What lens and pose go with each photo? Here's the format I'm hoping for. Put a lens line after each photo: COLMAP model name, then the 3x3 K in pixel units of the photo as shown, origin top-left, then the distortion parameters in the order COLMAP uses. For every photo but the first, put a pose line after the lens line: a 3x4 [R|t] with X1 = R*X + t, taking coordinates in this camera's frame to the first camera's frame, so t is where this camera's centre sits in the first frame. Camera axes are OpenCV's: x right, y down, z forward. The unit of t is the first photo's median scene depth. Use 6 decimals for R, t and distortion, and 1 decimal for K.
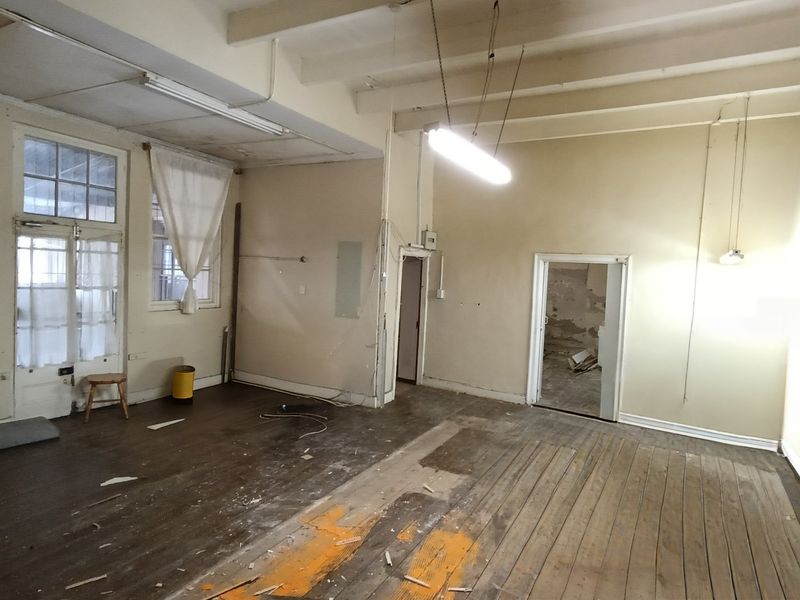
lens RADIAL K [[504.0, 0, 404.4], [0, 504.0, 295.2], [0, 0, 1]] dist [-0.002292, 0.000883]
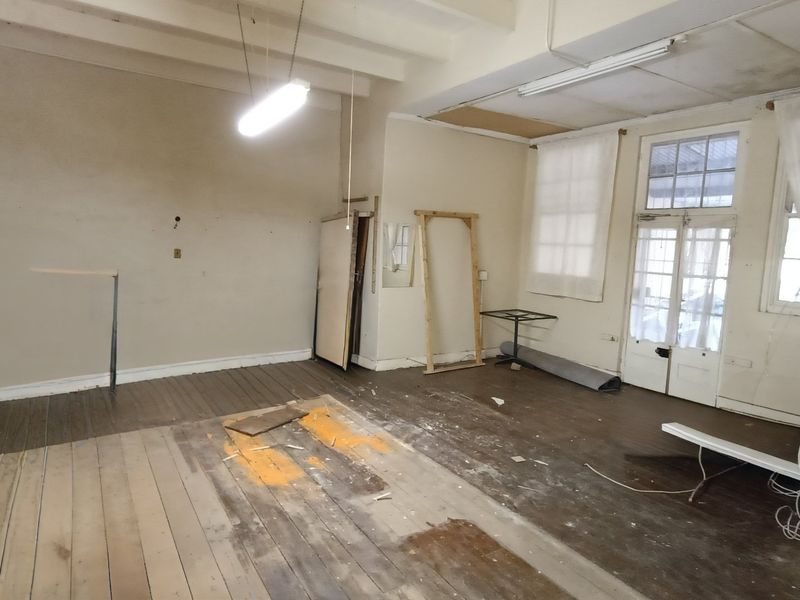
lens RADIAL K [[504.0, 0, 404.4], [0, 504.0, 295.2], [0, 0, 1]] dist [-0.002292, 0.000883]
pose [[-0.495820, 0.019566, -0.868205, 0.588581], [-0.106819, 0.990780, 0.083331, 0.000651], [0.861831, 0.134058, -0.489158, 1.139697]]
